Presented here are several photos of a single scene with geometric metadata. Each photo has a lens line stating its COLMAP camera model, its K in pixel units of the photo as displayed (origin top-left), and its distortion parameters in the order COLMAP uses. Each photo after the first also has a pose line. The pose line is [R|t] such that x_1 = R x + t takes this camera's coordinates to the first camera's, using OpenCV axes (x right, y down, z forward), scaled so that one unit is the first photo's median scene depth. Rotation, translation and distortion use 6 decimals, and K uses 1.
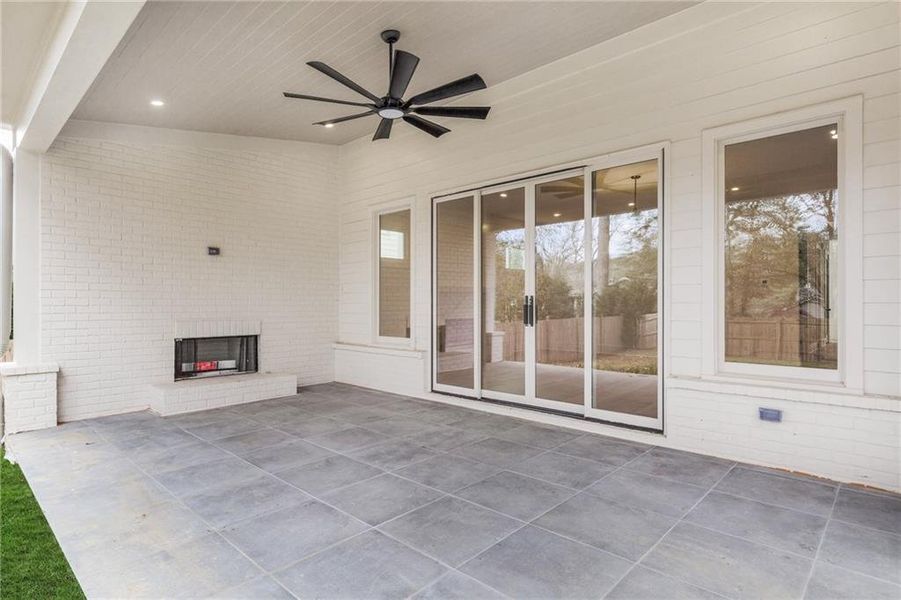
lens RADIAL K [[481.0, 0, 448.6], [0, 481.0, 300.6], [0, 0, 1]] dist [0.004603, -0.002771]
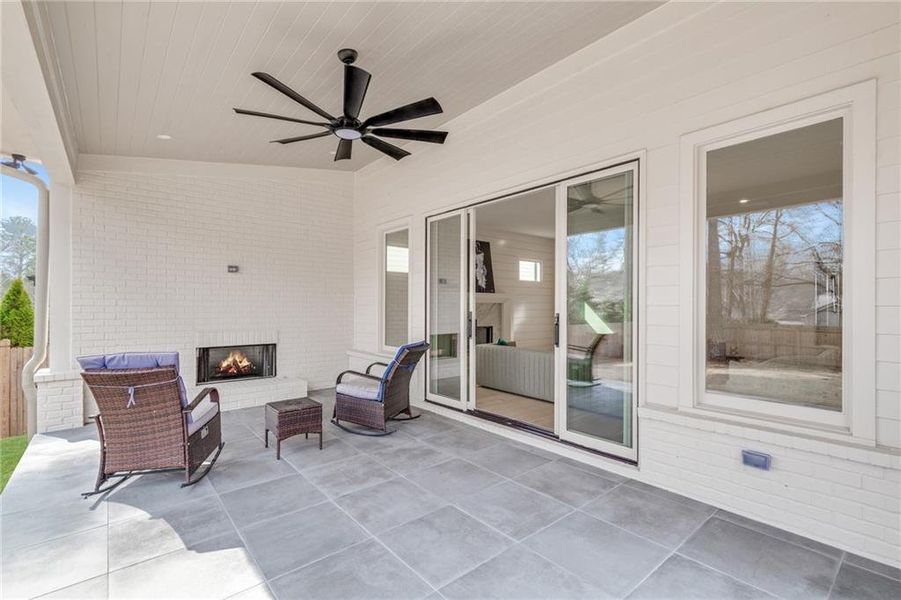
lens RADIAL K [[405.9, 0, 447.7], [0, 405.9, 304.7], [0, 0, 1]] dist [0.003967, 0.002224]
pose [[0.992687, 0.003663, -0.120661, 0.164261], [-0.003159, 0.999985, 0.004373, -0.034769], [0.120676, -0.003960, 0.992684, 0.165316]]
